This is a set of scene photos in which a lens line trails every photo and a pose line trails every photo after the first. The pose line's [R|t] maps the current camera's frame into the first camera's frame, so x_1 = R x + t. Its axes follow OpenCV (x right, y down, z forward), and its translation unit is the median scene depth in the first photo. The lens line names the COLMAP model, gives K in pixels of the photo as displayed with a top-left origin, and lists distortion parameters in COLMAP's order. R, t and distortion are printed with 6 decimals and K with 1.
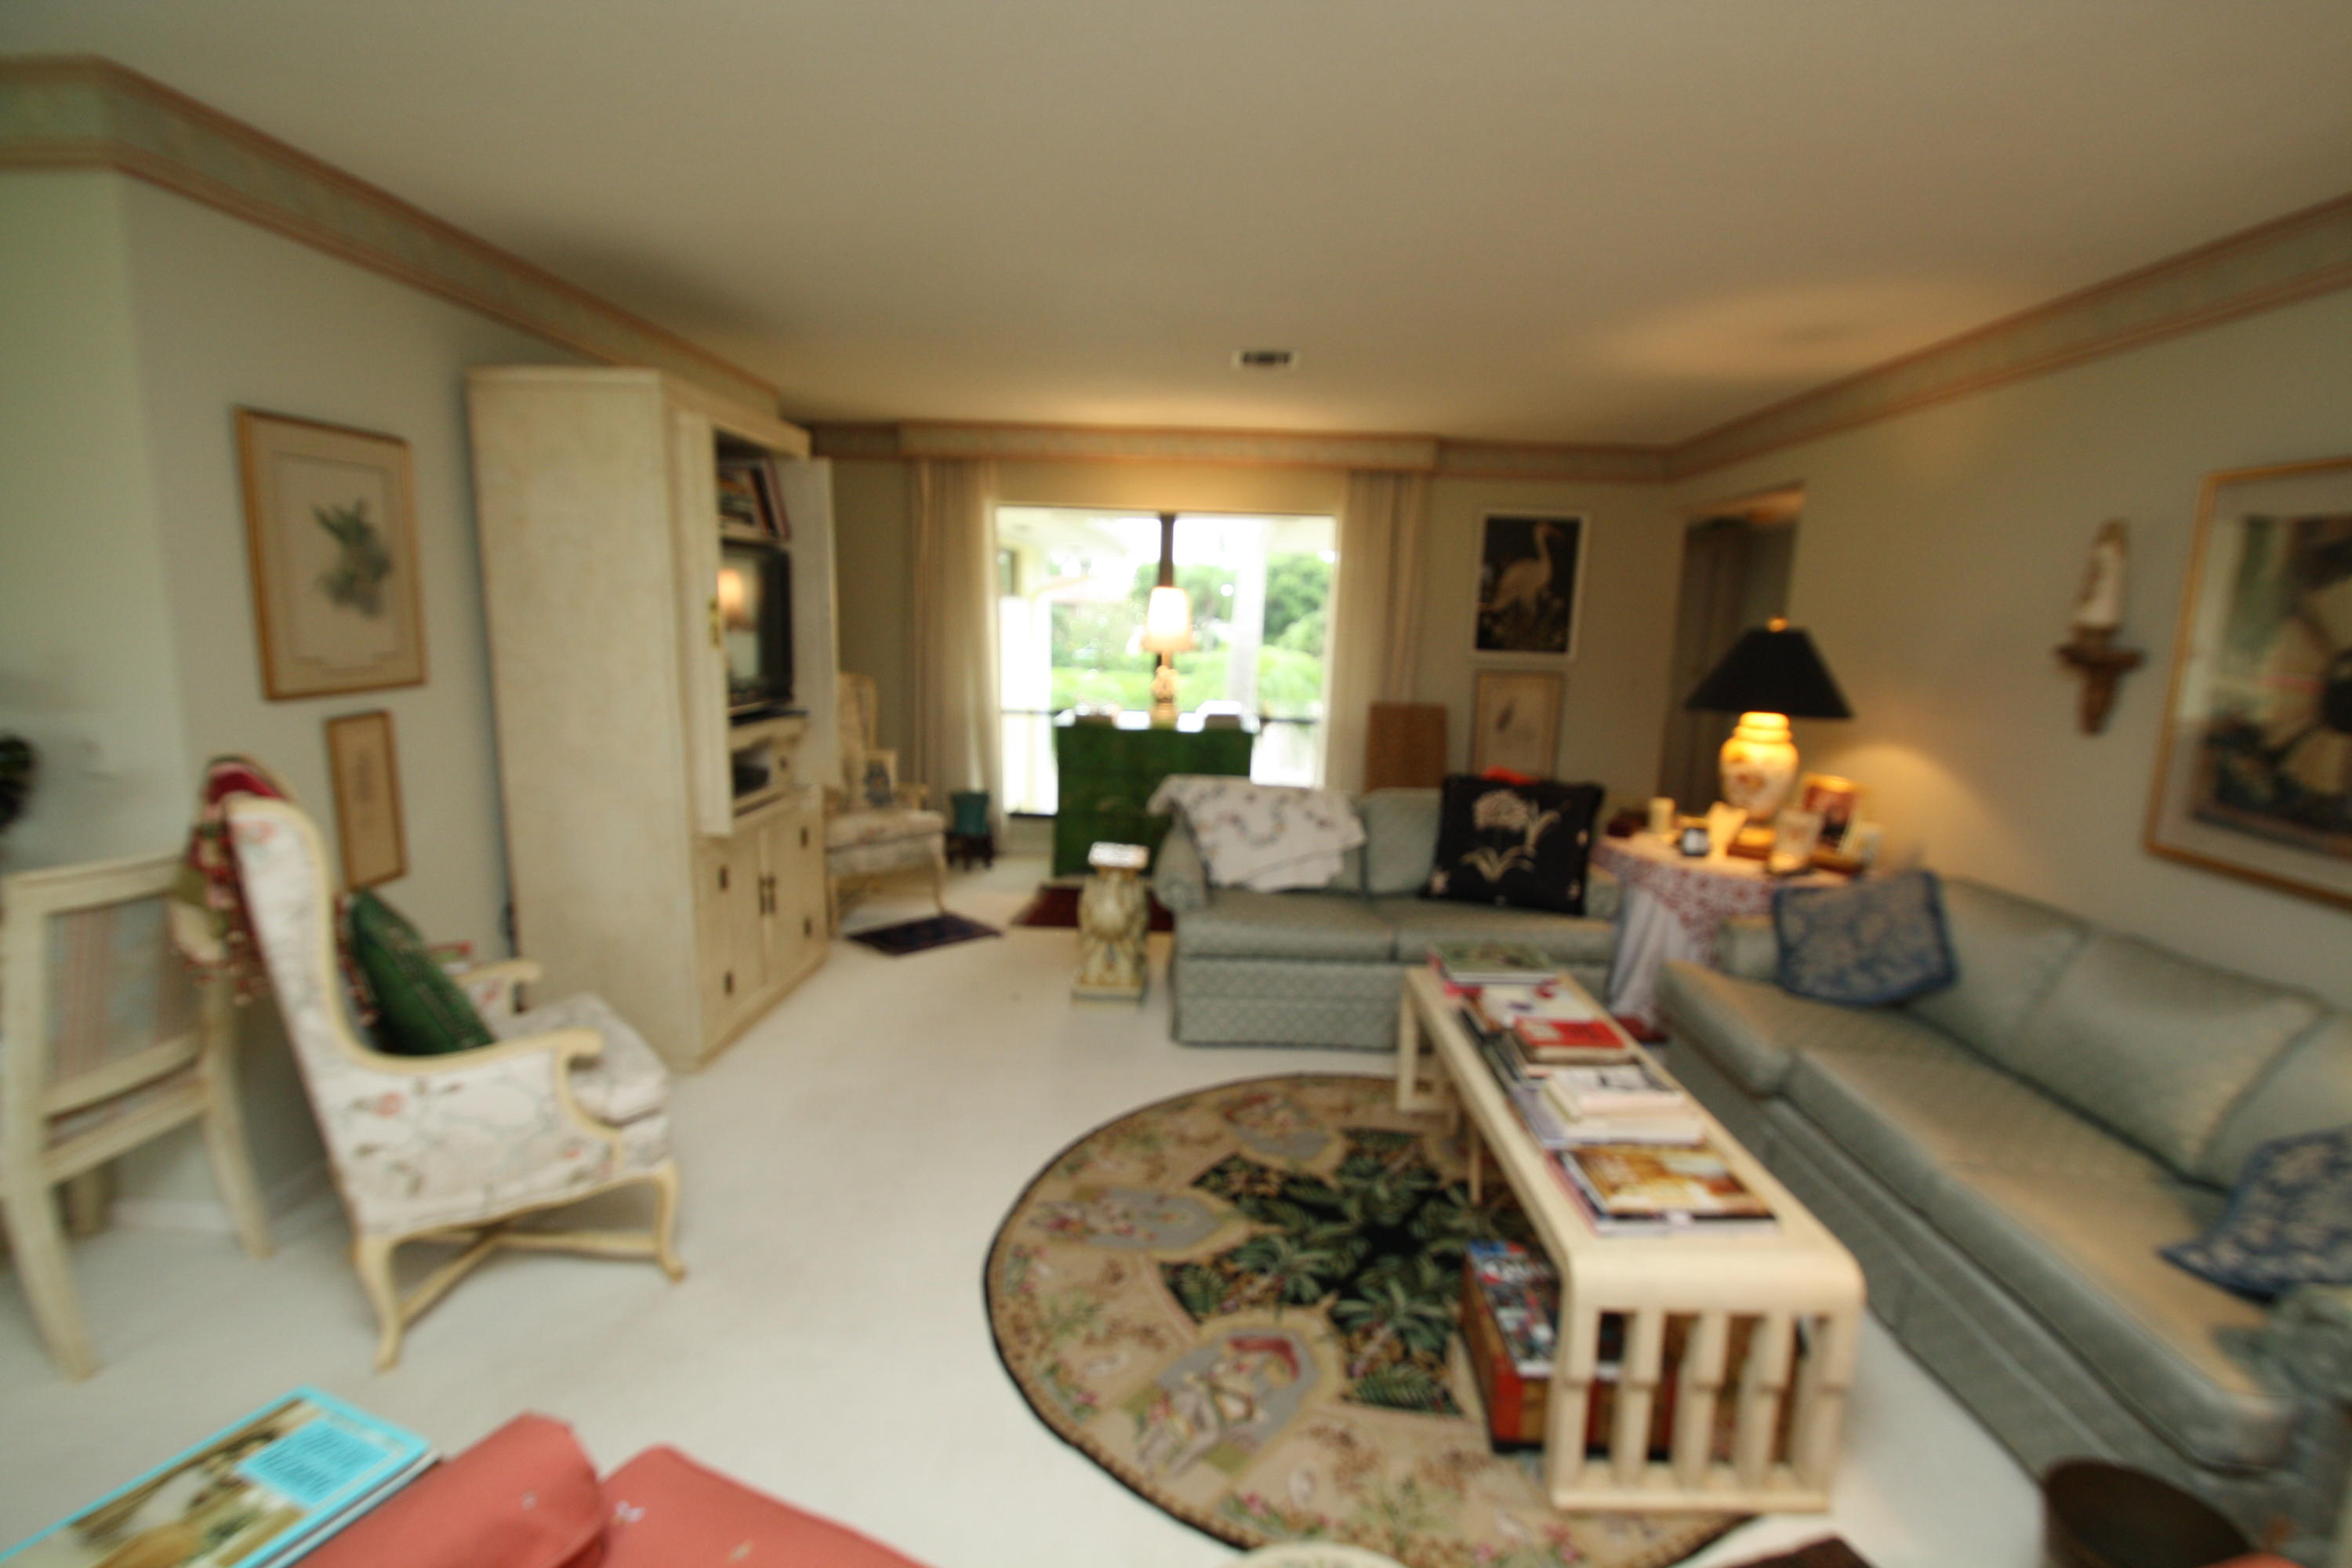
lens RADIAL K [[1105.9, 0, 1187.0], [0, 1105.9, 809.6], [0, 0, 1]] dist [-0.001362, -0.008936]
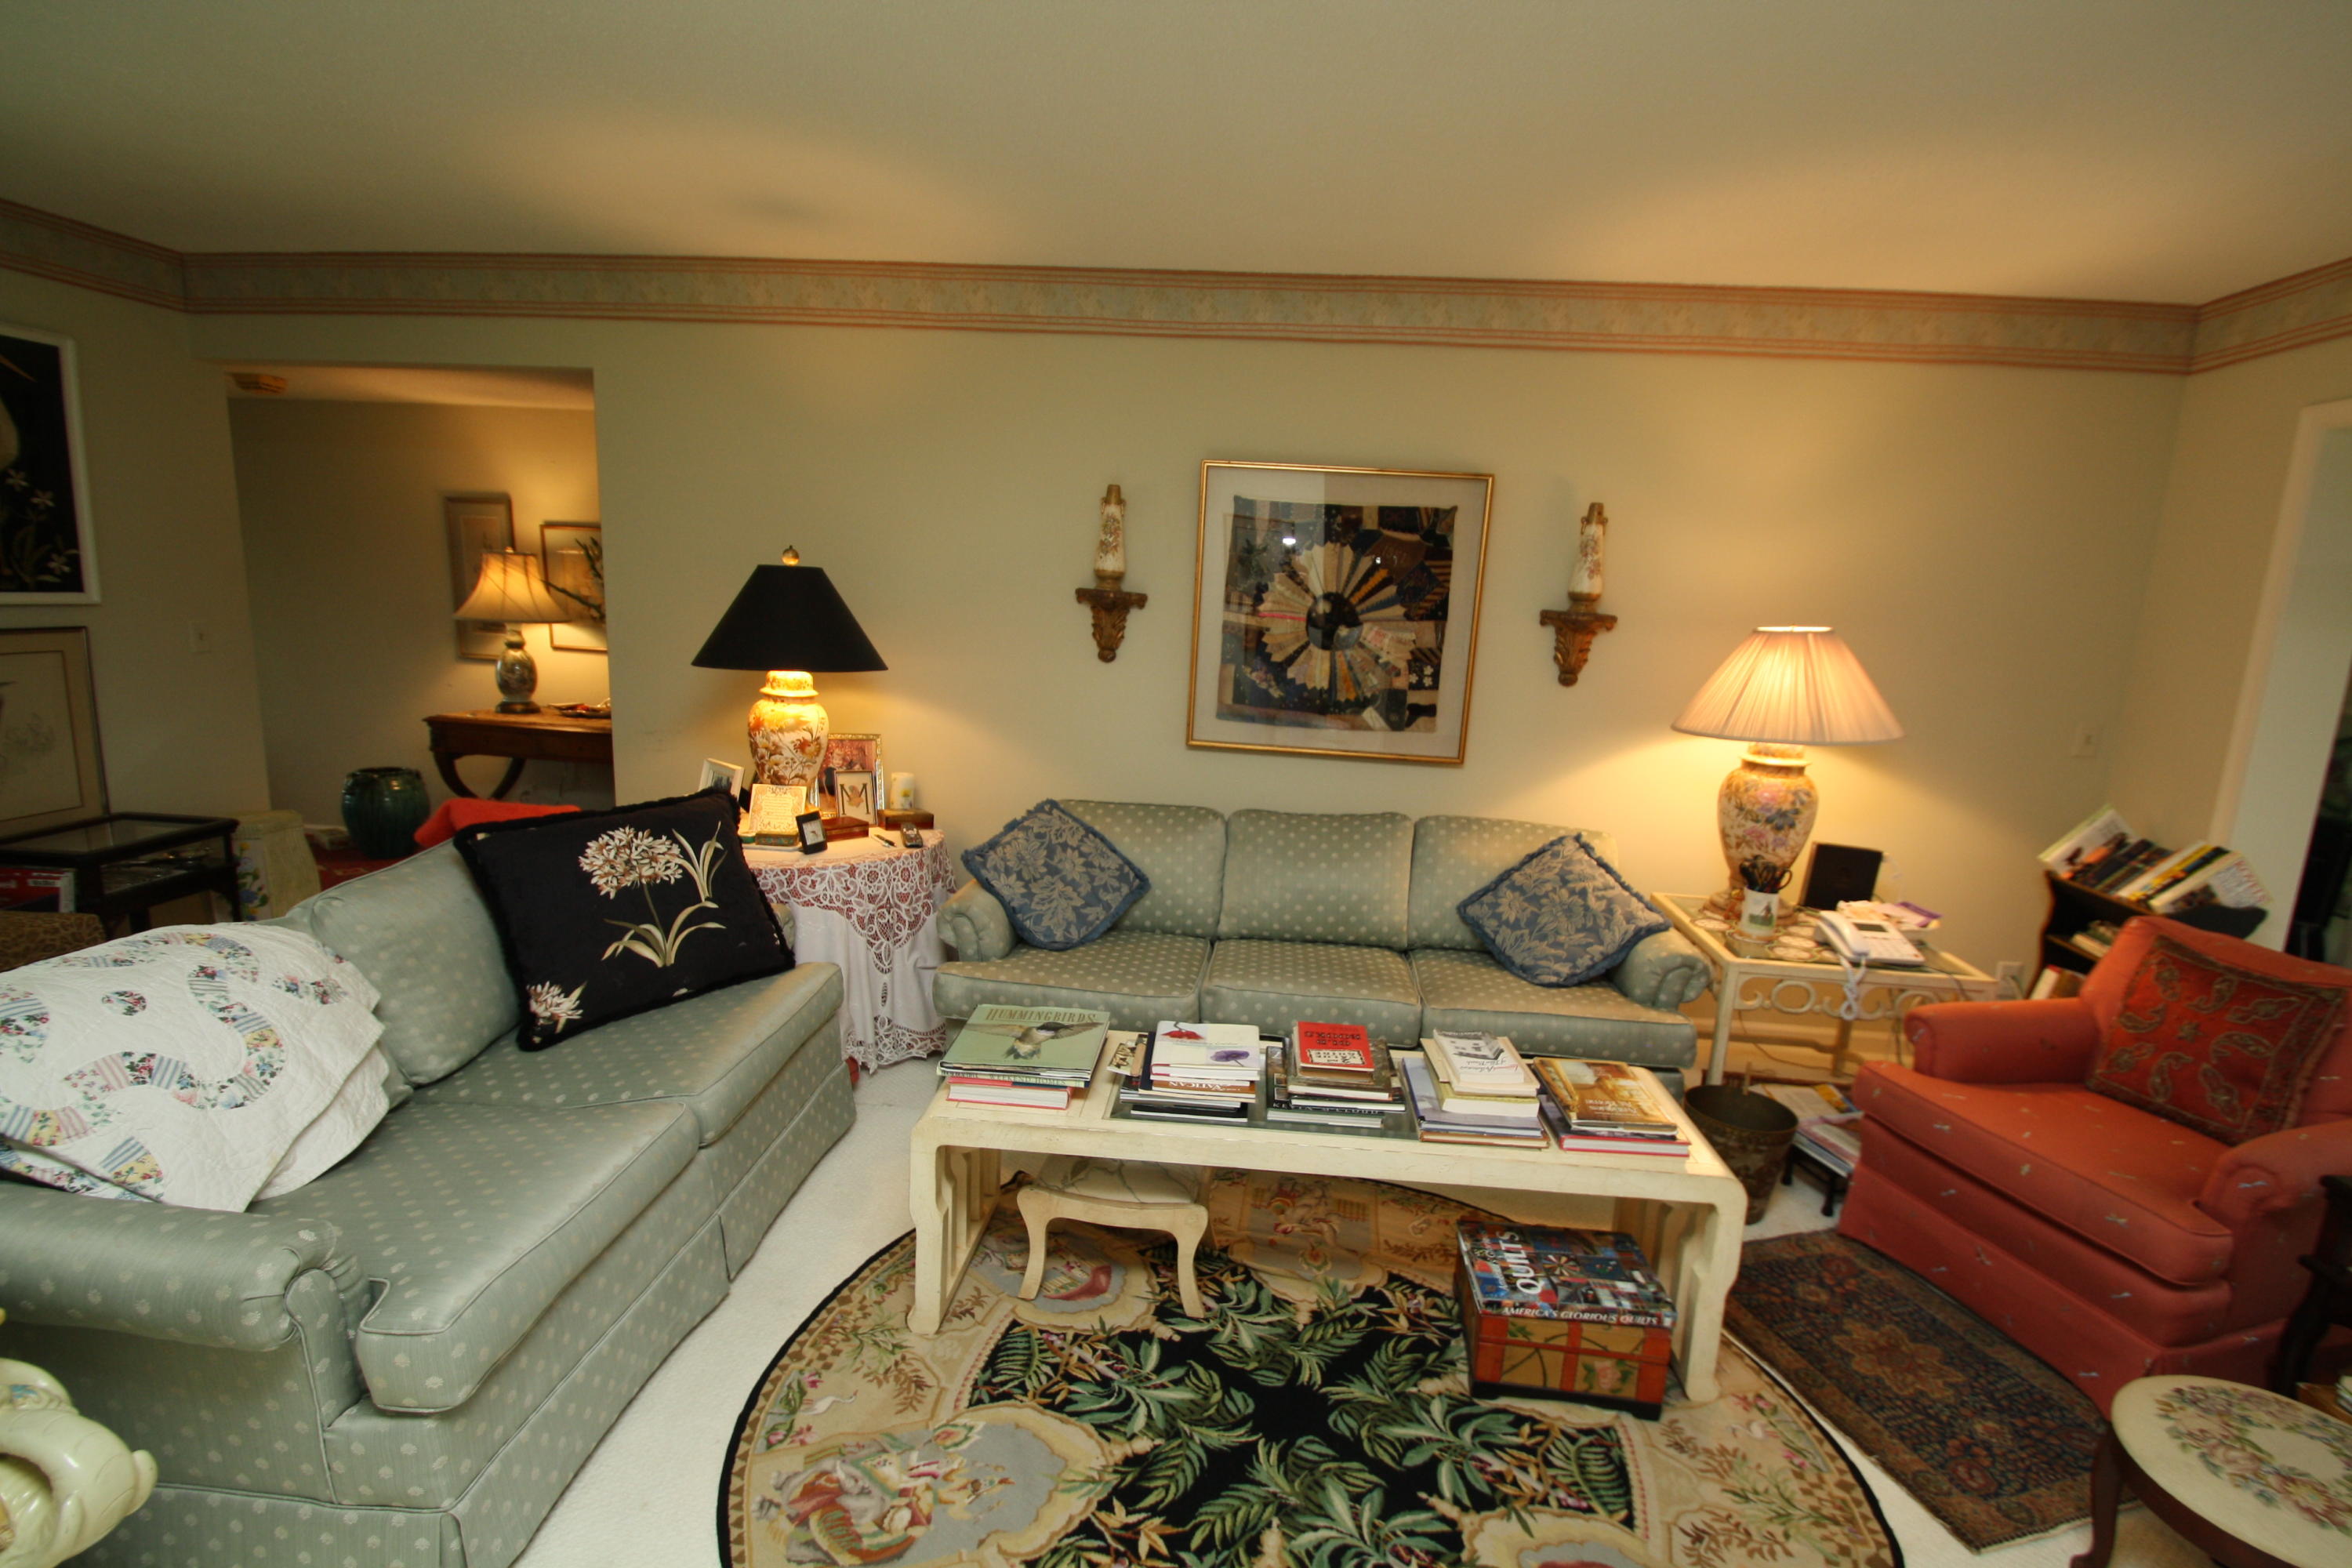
lens RADIAL K [[1105.9, 0, 1187.0], [0, 1105.9, 809.6], [0, 0, 1]] dist [-0.001362, -0.008936]
pose [[0.051991, -0.214743, 0.975286, -0.409781], [0.131129, 0.969619, 0.206506, -0.153468], [-0.990001, 0.117152, 0.078570, 0.849353]]
